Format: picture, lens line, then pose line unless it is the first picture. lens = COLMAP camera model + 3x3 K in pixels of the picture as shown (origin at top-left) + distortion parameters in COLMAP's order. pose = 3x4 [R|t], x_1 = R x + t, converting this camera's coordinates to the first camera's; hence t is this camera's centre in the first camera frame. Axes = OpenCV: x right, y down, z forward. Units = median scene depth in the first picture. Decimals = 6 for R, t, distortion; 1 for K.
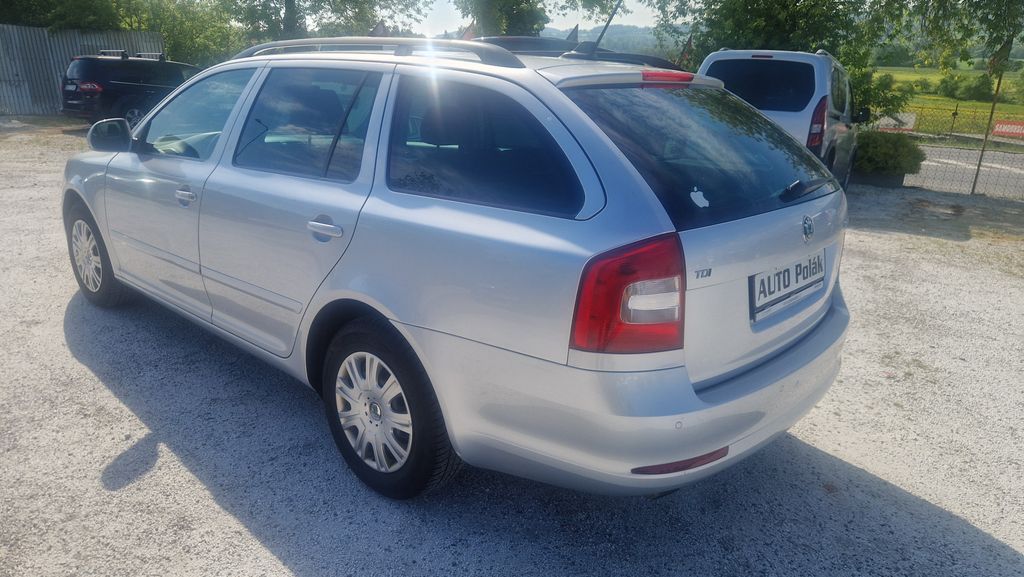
lens RADIAL K [[693.7, 0, 492.4], [0, 693.7, 291.3], [0, 0, 1]] dist [0.043070, -0.000572]
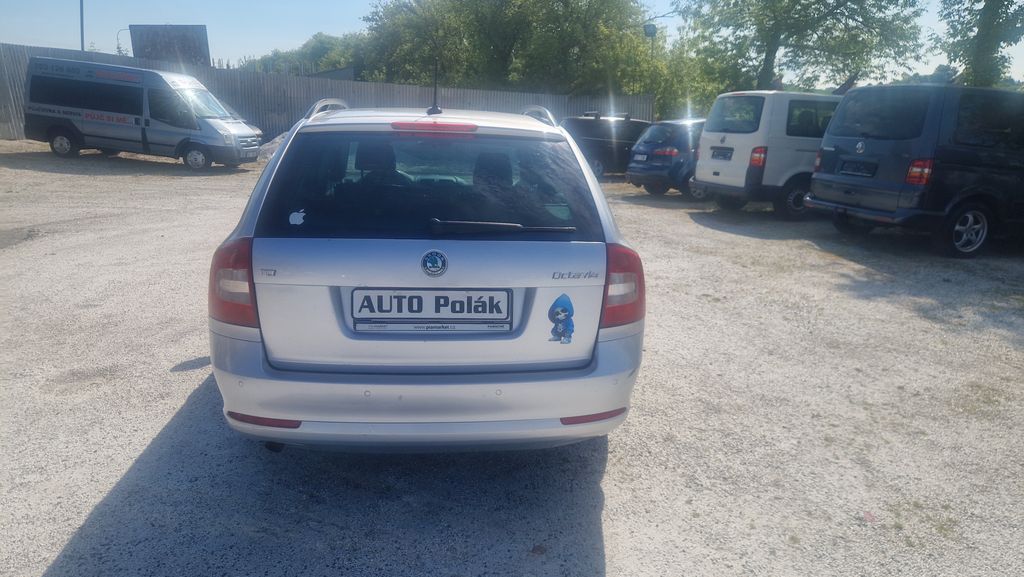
lens RADIAL K [[693.7, 0, 492.4], [0, 693.7, 291.3], [0, 0, 1]] dist [0.043070, -0.000572]
pose [[0.740765, 0.152403, -0.654249, 1.129432], [-0.200719, 0.979648, 0.000941, -0.059054], [0.641077, 0.130623, 0.756279, 0.223055]]
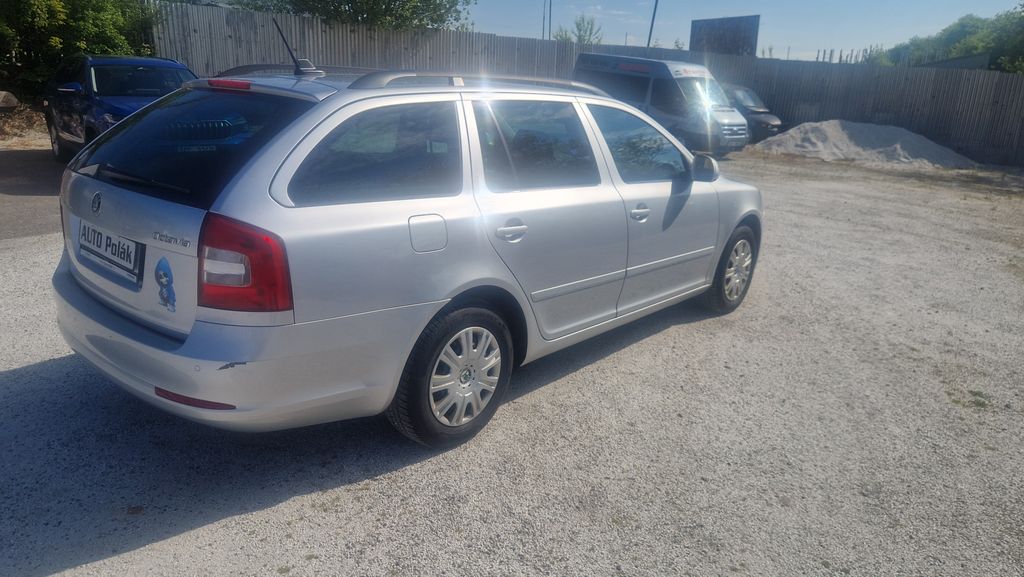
lens RADIAL K [[697.8, 0, 512.0], [0, 697.8, 288.5], [0, 0, 1]] dist [0.016651, -0.001837]
pose [[0.011882, 0.248342, -0.968600, 1.498731], [-0.337923, 0.912674, 0.229858, -0.425752], [0.941099, 0.324581, 0.094765, 1.453986]]
